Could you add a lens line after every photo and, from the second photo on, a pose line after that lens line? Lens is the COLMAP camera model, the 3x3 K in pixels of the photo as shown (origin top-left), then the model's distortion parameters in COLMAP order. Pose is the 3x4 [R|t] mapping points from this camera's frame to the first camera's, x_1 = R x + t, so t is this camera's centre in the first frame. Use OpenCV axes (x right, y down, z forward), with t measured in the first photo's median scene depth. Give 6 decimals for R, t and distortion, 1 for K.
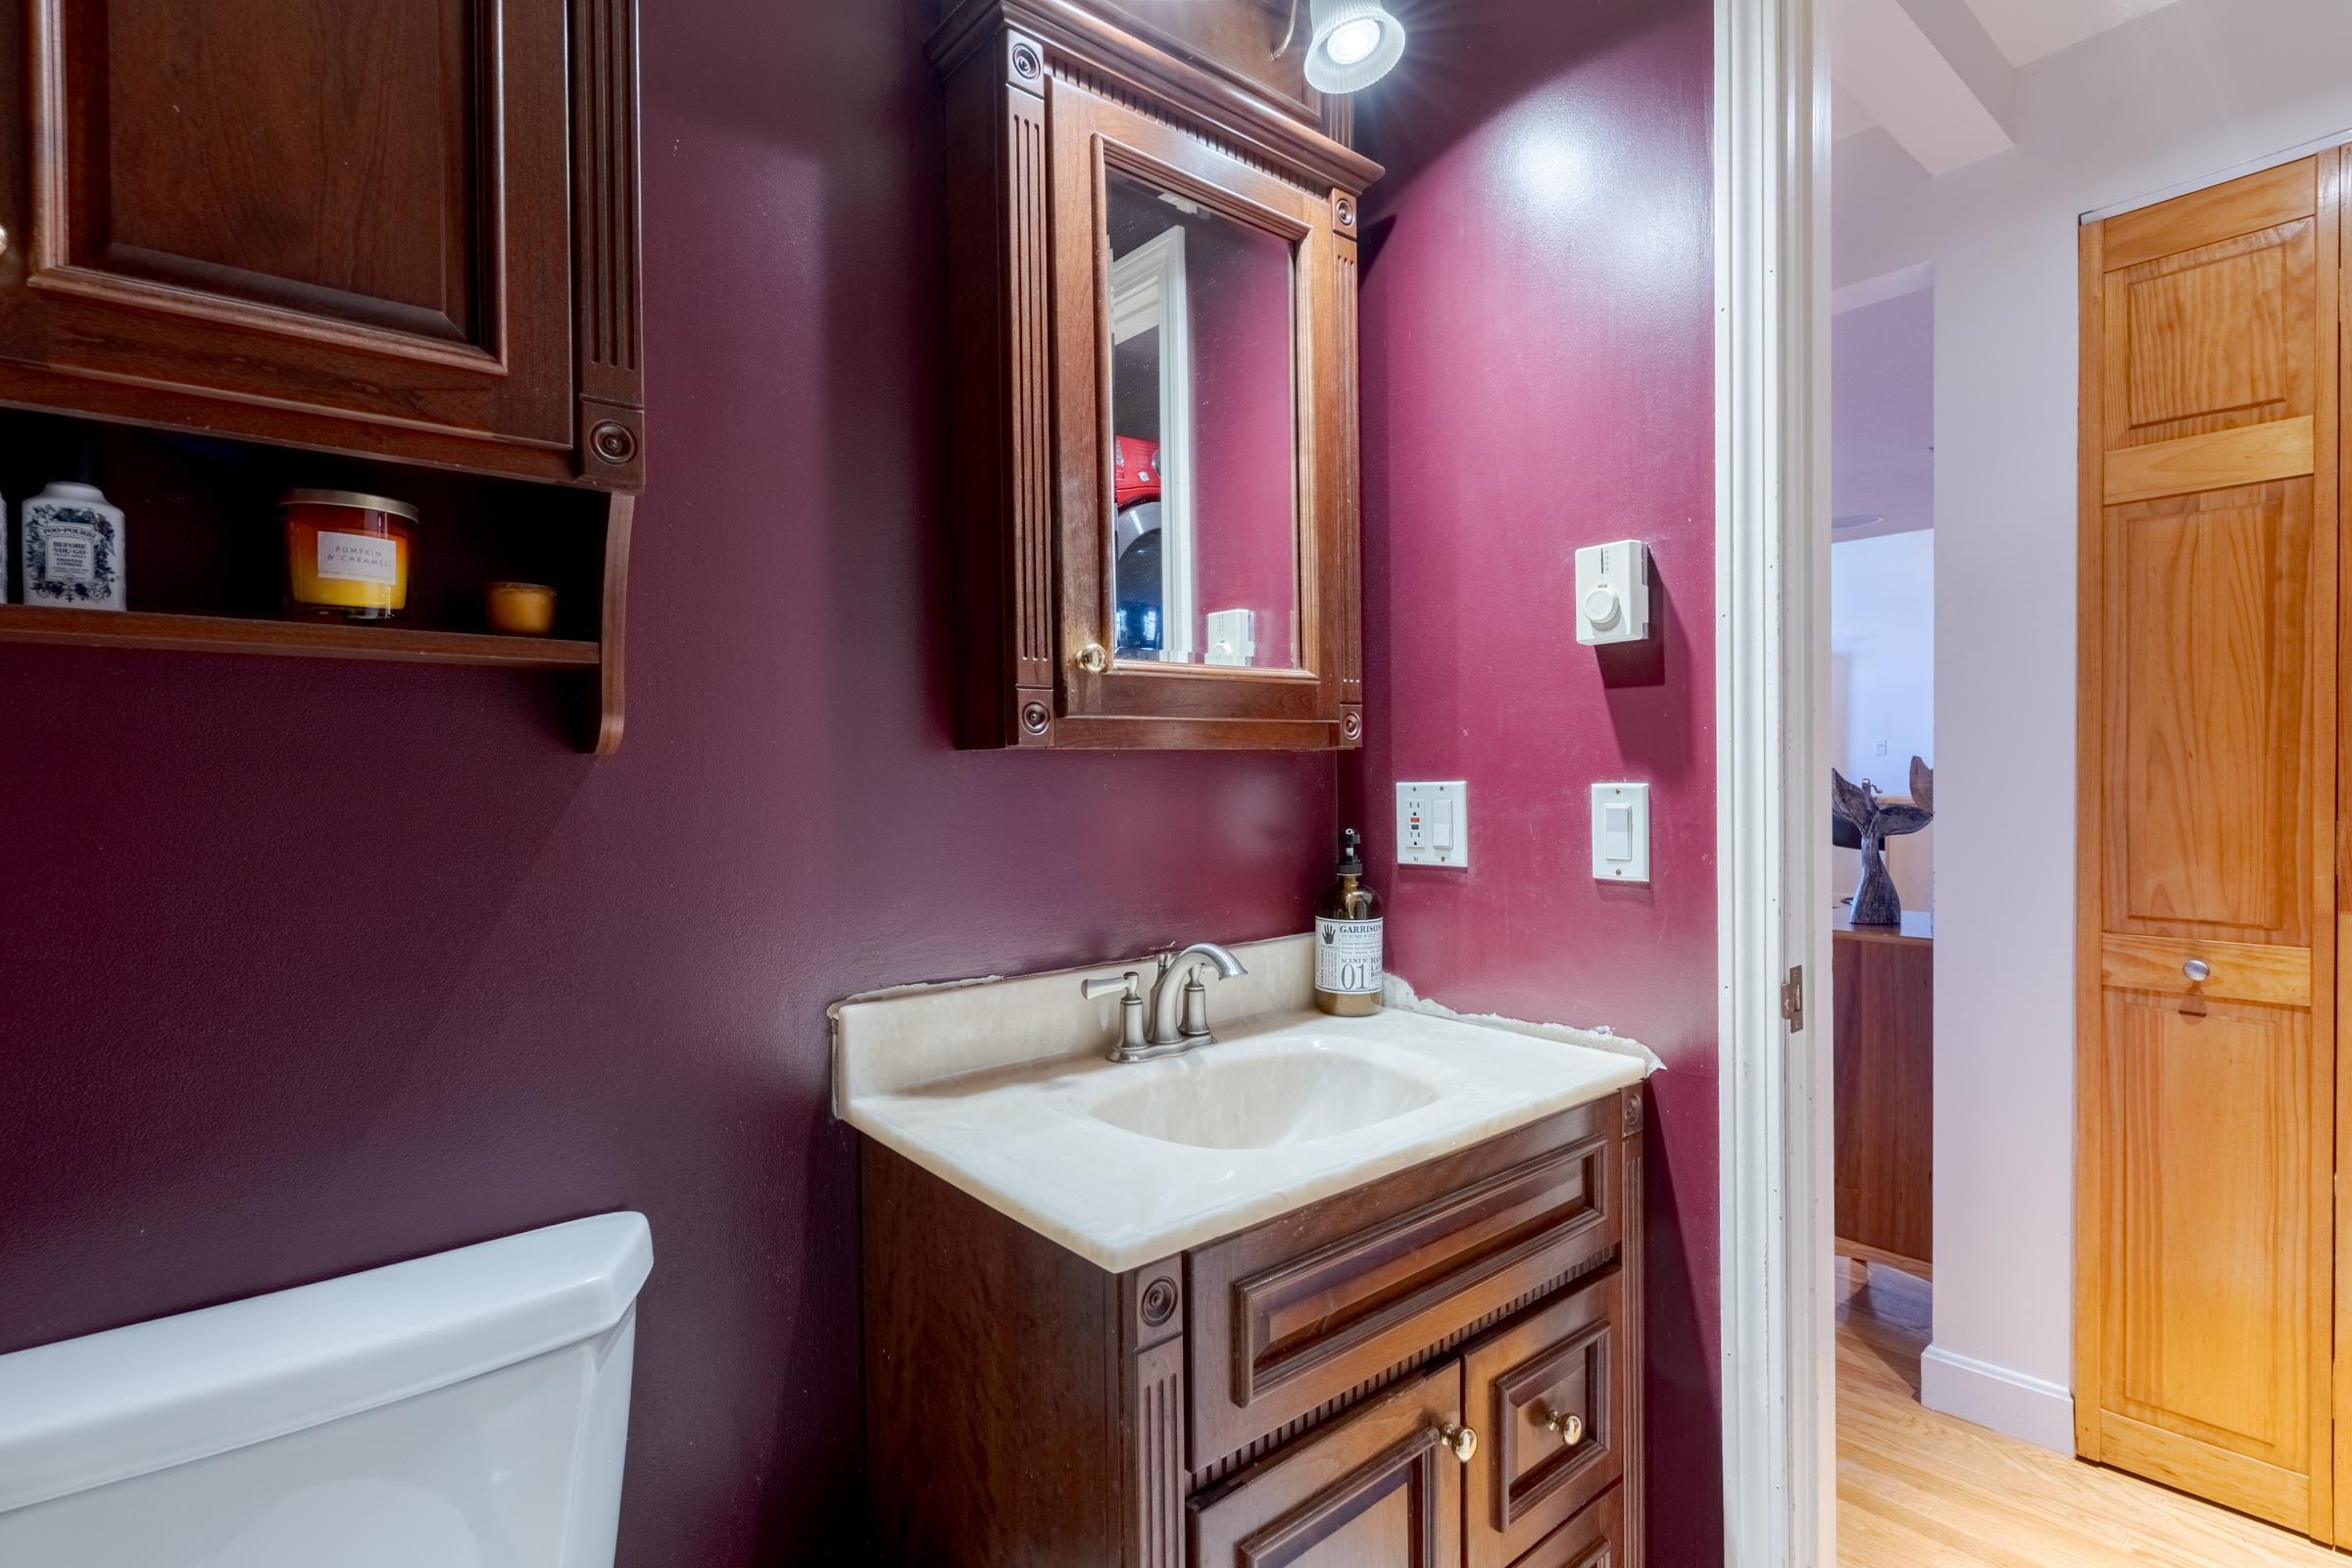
lens RADIAL K [[1123.6, 0, 1167.9], [0, 1123.6, 787.7], [0, 0, 1]] dist [0.004395, -0.001526]
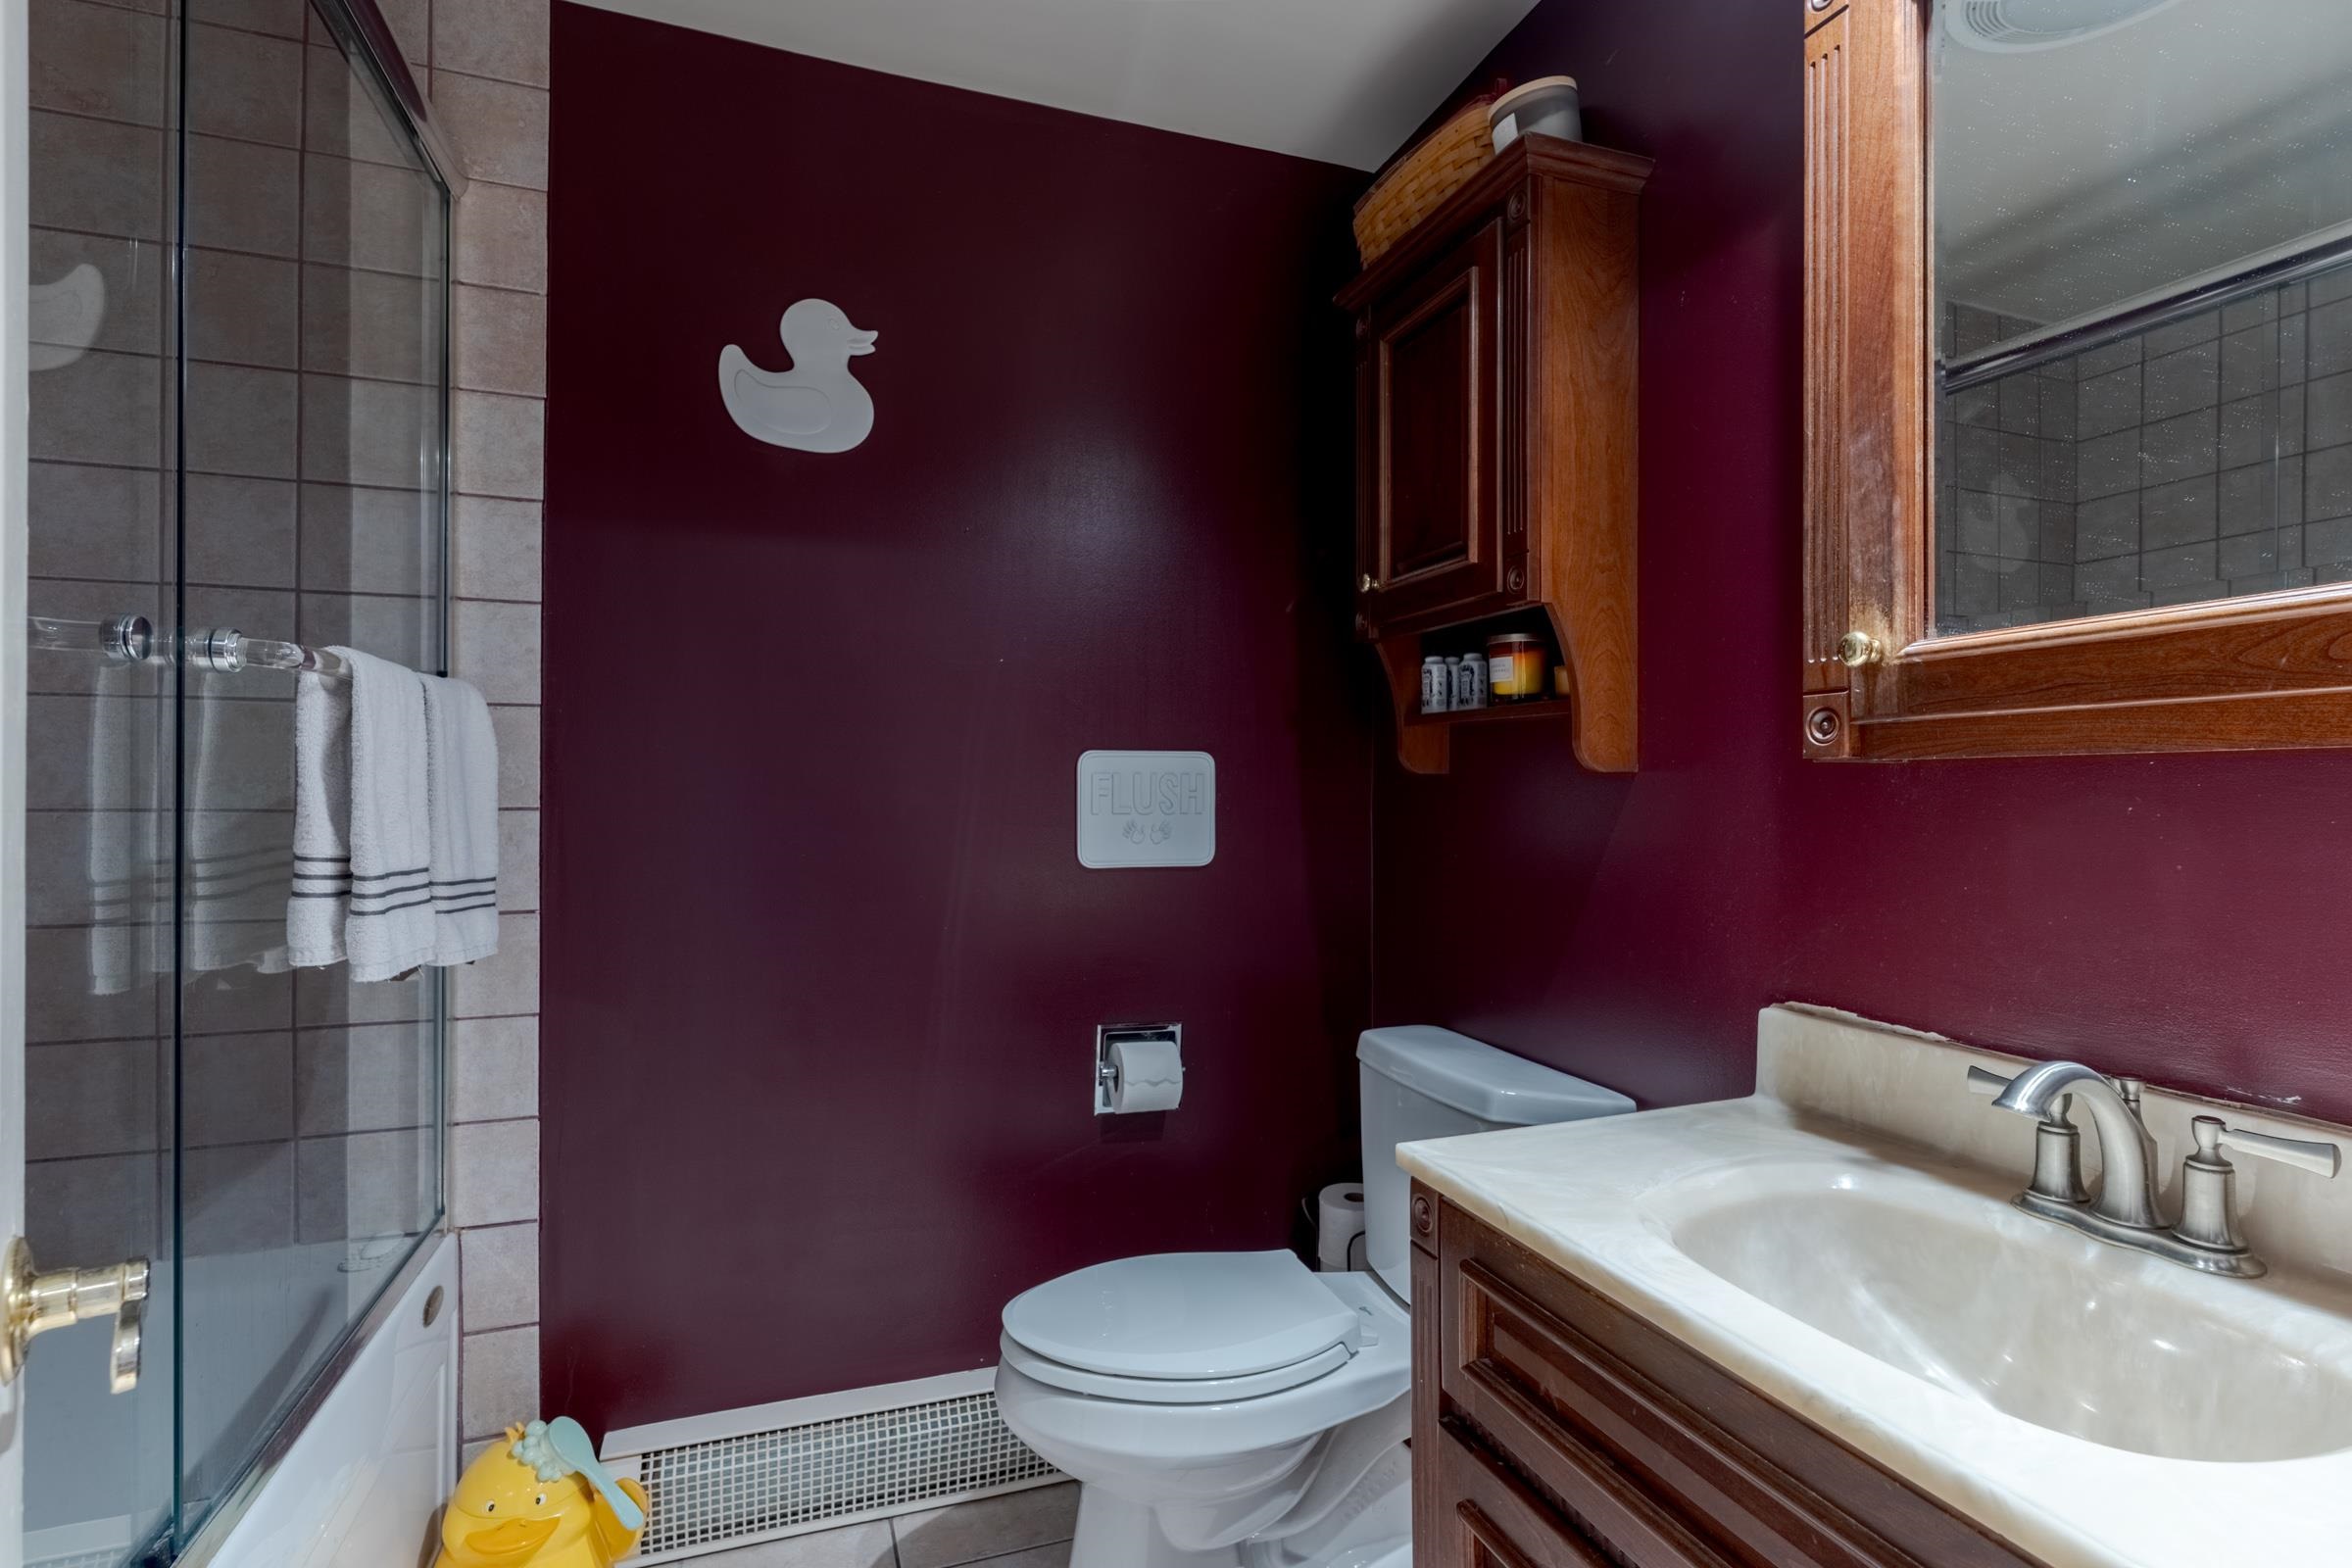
lens RADIAL K [[1123.6, 0, 1171.6], [0, 1123.6, 779.1], [0, 0, 1]] dist [0.004395, -0.001526]
pose [[-0.363489, 0.006059, -0.931579, 1.127340], [-0.009090, 0.999908, 0.010050, -0.032147], [0.931554, 0.012122, -0.363401, 1.071340]]
